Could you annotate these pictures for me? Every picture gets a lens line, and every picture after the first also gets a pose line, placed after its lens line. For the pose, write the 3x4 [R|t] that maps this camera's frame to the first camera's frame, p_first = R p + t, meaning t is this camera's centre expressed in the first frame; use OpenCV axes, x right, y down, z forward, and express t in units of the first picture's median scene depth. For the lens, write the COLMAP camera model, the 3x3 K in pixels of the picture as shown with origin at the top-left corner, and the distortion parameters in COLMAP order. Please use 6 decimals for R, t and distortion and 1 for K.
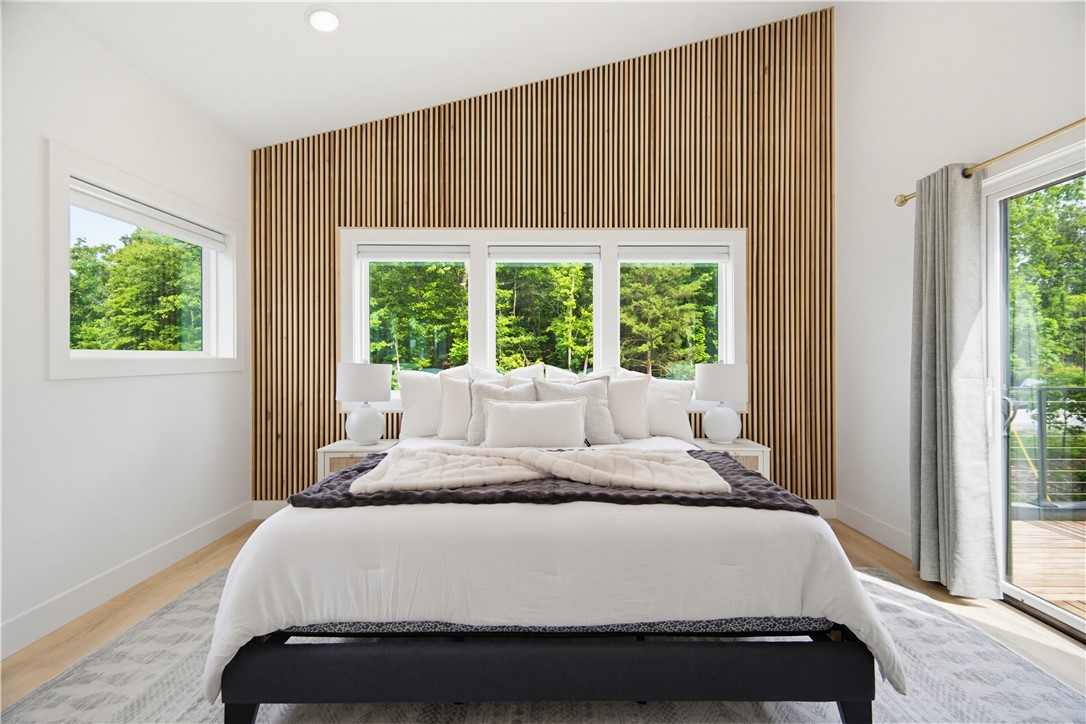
lens RADIAL K [[478.8, 0, 543.0], [0, 478.8, 358.4], [0, 0, 1]] dist [0.007470, -0.001844]
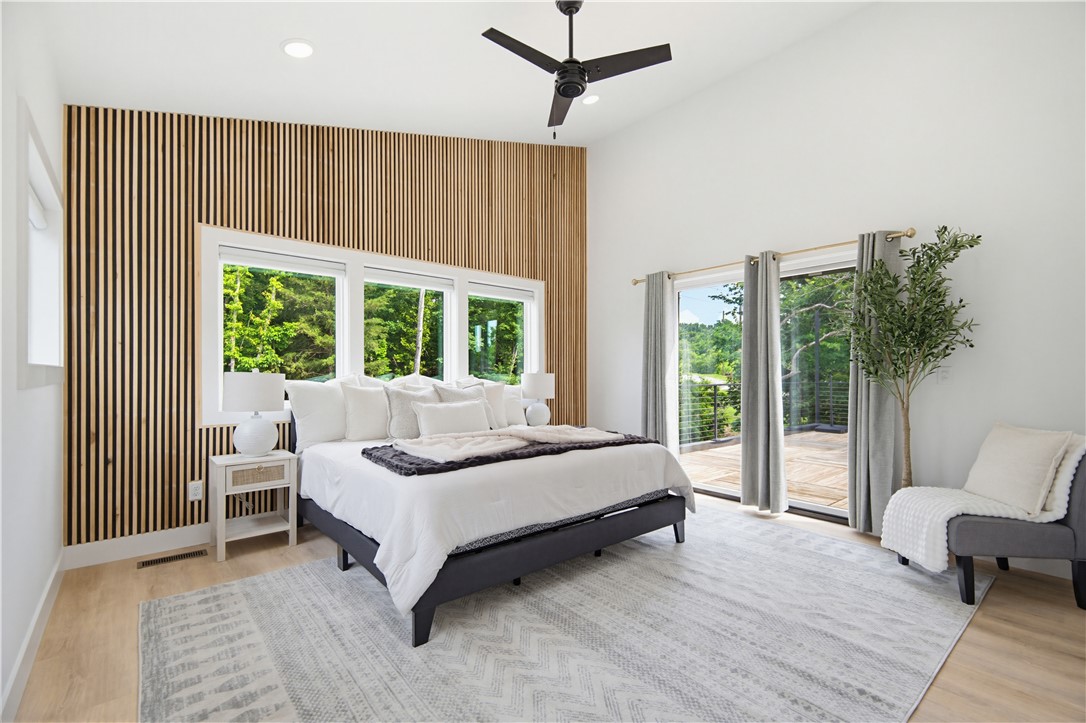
lens RADIAL K [[478.8, 0, 554.4], [0, 478.8, 374.4], [0, 0, 1]] dist [0.007470, -0.001844]
pose [[0.760700, -0.000011, 0.649104, -0.500816], [-0.002520, 0.999992, 0.002970, 0.007813], [-0.649099, -0.003895, 0.760694, -0.126801]]
